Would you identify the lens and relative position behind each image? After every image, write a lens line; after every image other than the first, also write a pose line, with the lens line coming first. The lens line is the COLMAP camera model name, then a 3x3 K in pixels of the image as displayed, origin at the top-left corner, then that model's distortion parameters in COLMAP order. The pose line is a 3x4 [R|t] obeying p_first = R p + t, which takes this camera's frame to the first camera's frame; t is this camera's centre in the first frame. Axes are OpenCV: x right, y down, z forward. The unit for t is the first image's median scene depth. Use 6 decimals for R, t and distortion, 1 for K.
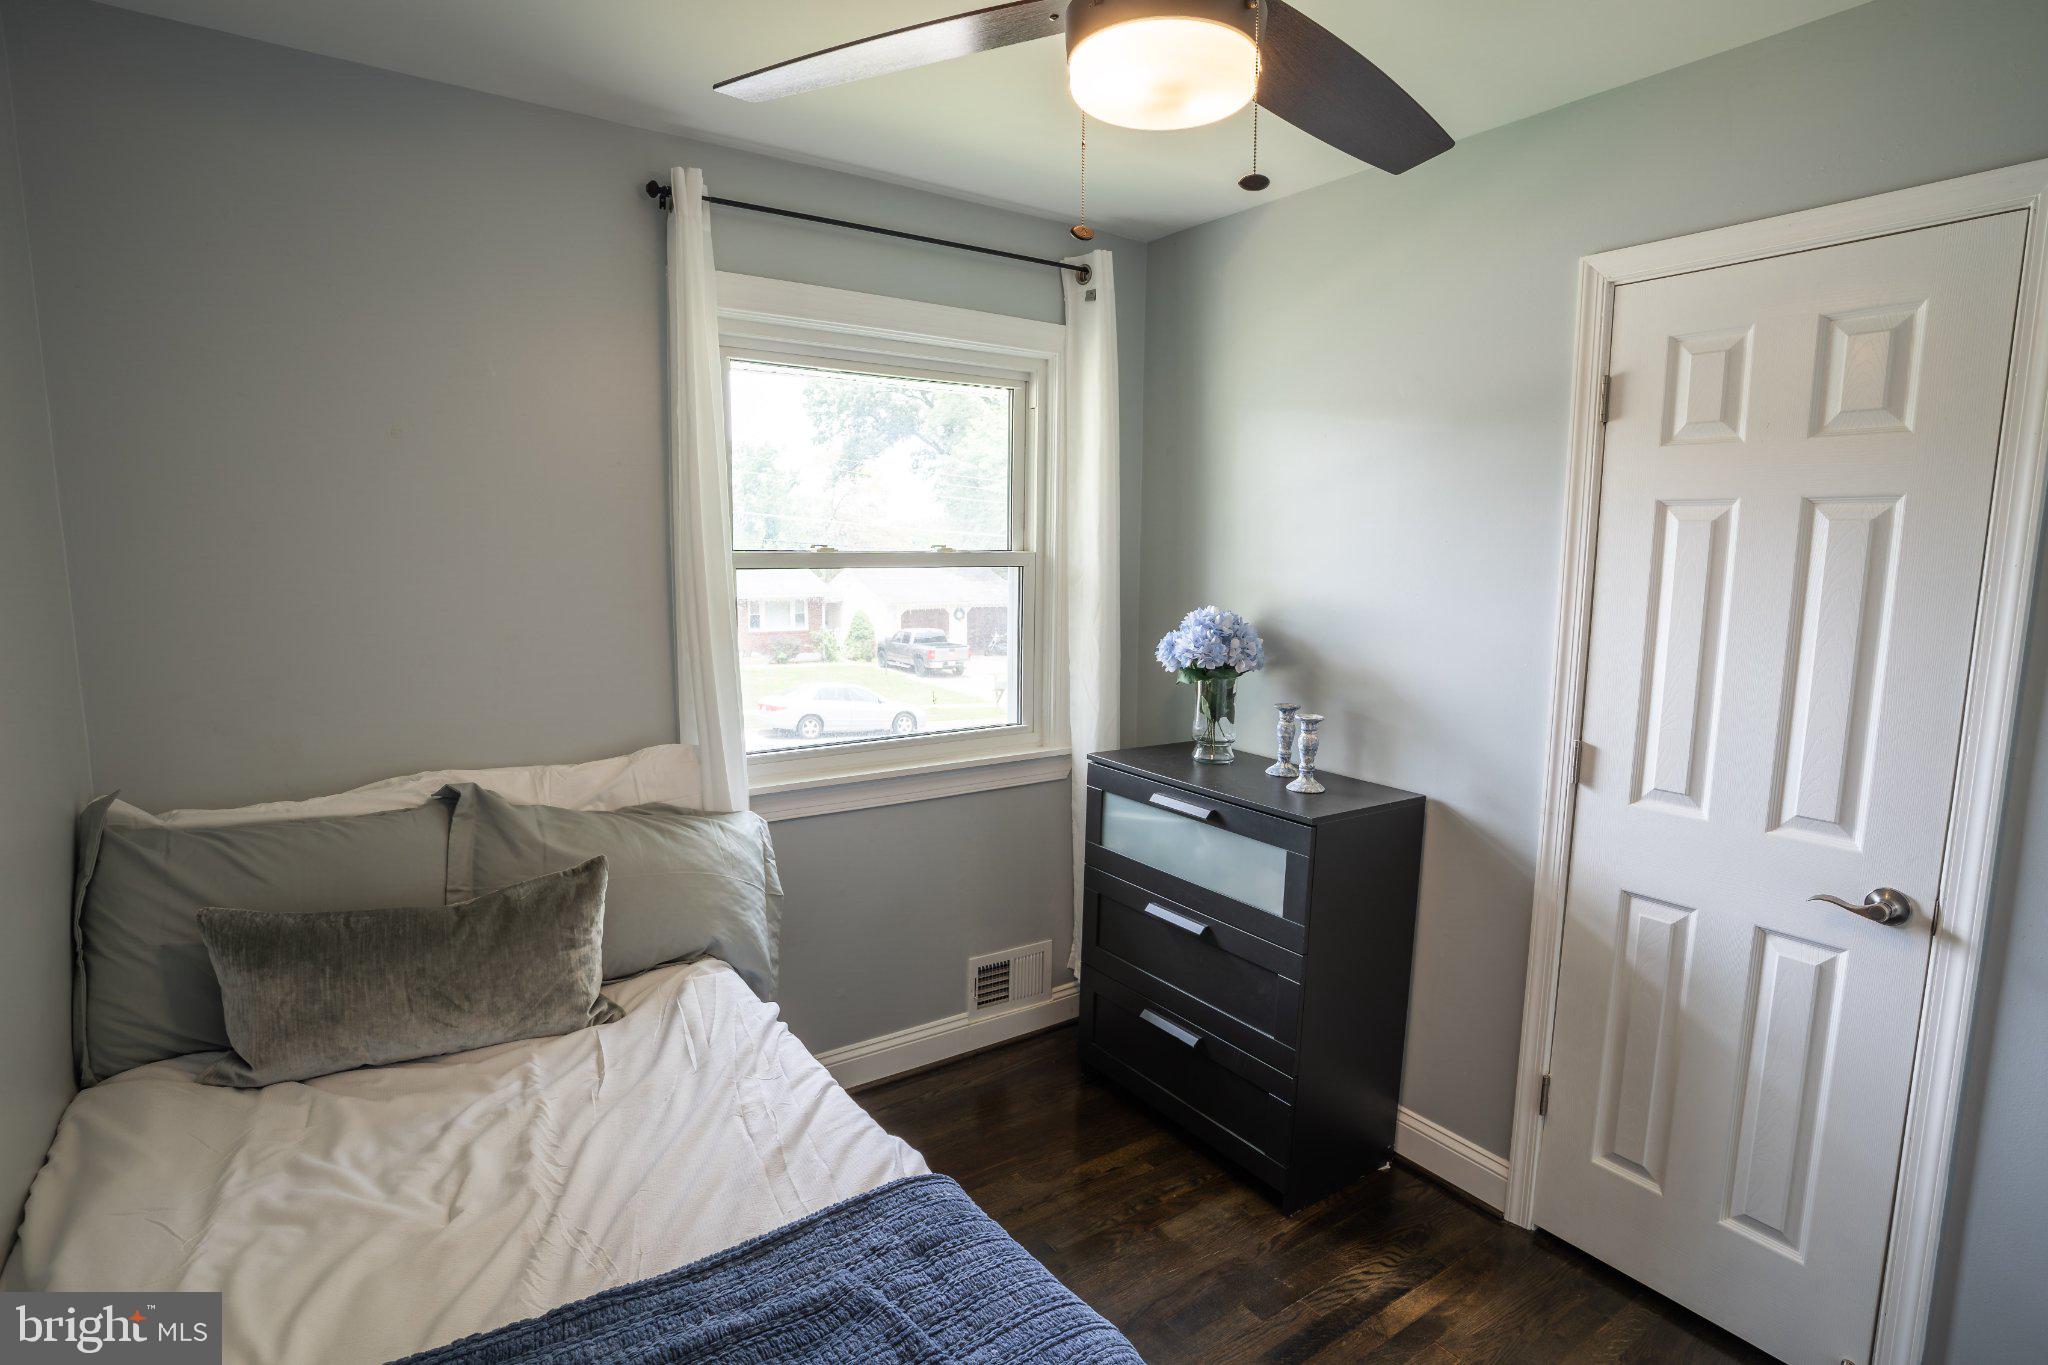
lens RADIAL K [[1003.8, 0, 1025.8], [0, 1003.8, 677.2], [0, 0, 1]] dist [-0.070202, 0.028056]
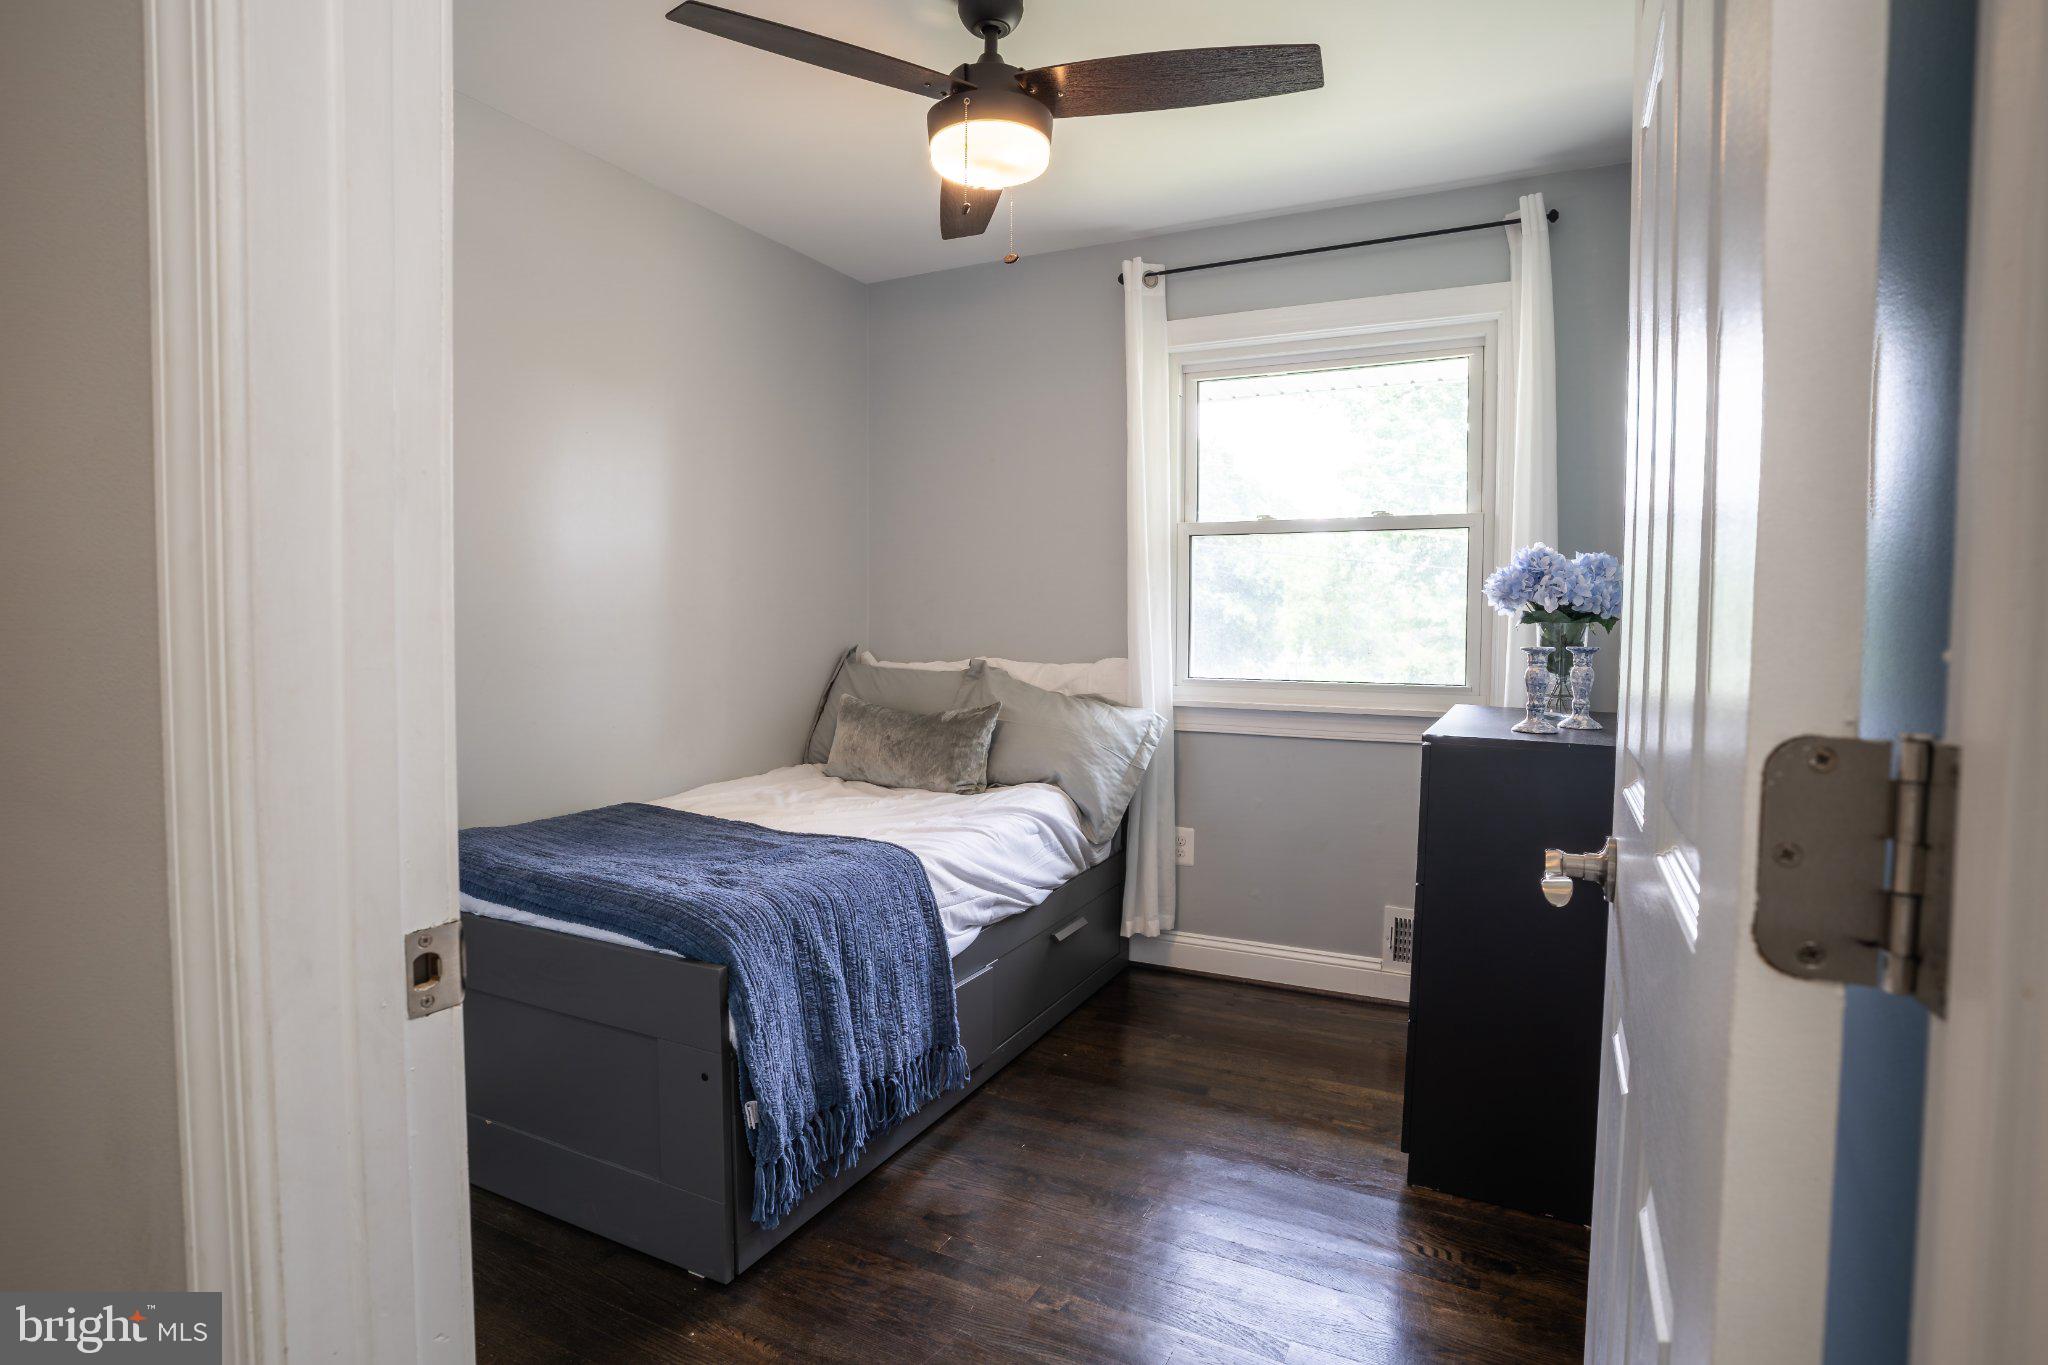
lens RADIAL K [[1003.8, 0, 1025.8], [0, 1003.8, 677.2], [0, 0, 1]] dist [-0.070202, 0.028056]
pose [[0.488996, 0.045855, -0.871080, 0.896983], [-0.110275, 0.993855, -0.009587, 0.132734], [0.865287, 0.100746, 0.491048, 0.198715]]
